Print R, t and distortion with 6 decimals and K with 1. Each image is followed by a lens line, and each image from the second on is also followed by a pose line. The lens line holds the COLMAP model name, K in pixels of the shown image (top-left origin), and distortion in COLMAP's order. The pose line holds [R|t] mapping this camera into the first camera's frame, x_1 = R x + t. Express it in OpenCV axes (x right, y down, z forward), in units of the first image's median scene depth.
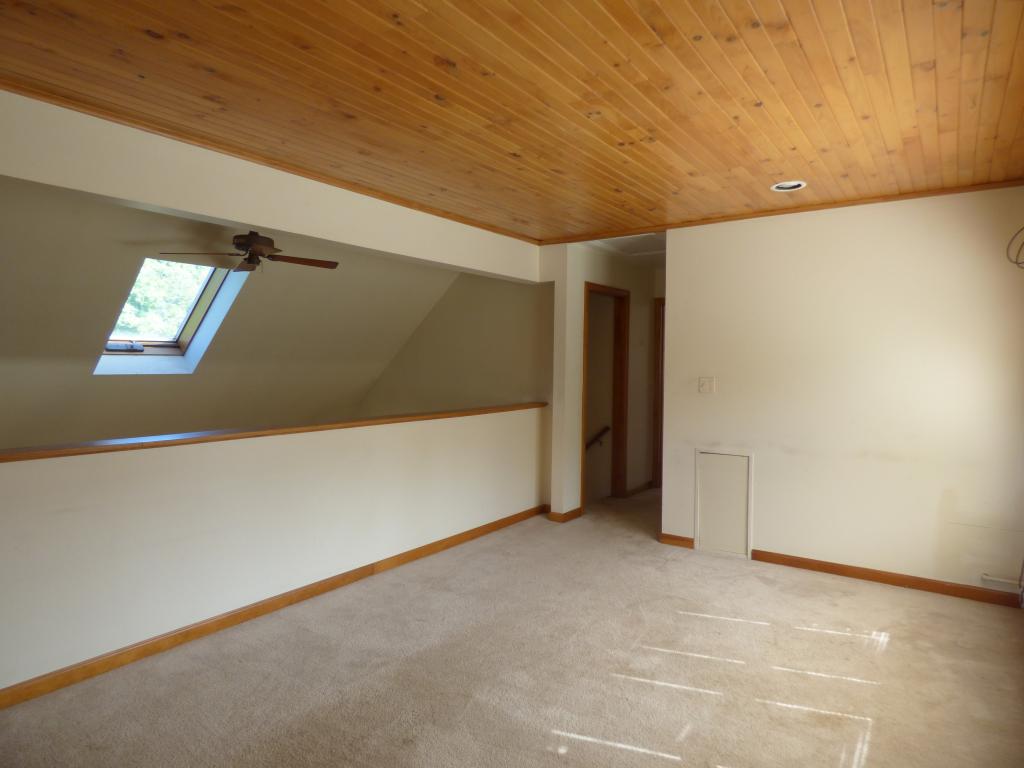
lens RADIAL K [[615.9, 0, 511.3], [0, 615.9, 381.8], [0, 0, 1]] dist [-0.005343, -0.001328]
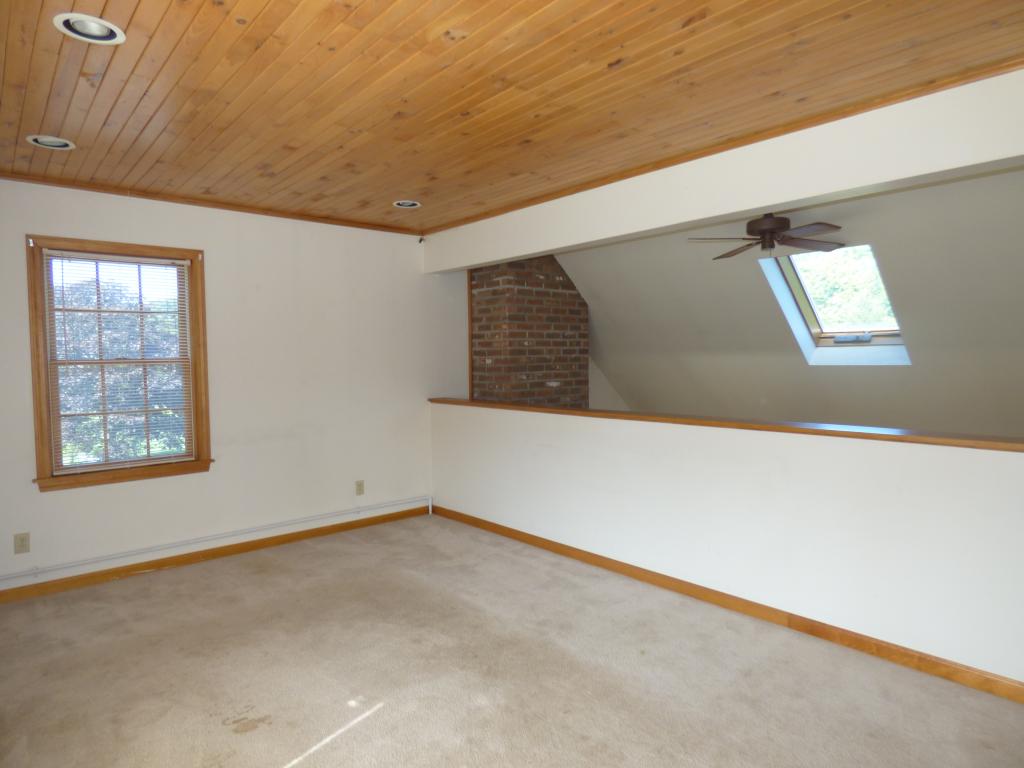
lens RADIAL K [[615.9, 0, 511.3], [0, 615.9, 381.8], [0, 0, 1]] dist [-0.005343, -0.001328]
pose [[-0.230480, 0.032816, -0.972523, 0.836823], [-0.020636, 0.999042, 0.038602, -0.021878], [0.972858, 0.028966, -0.229582, 1.180020]]
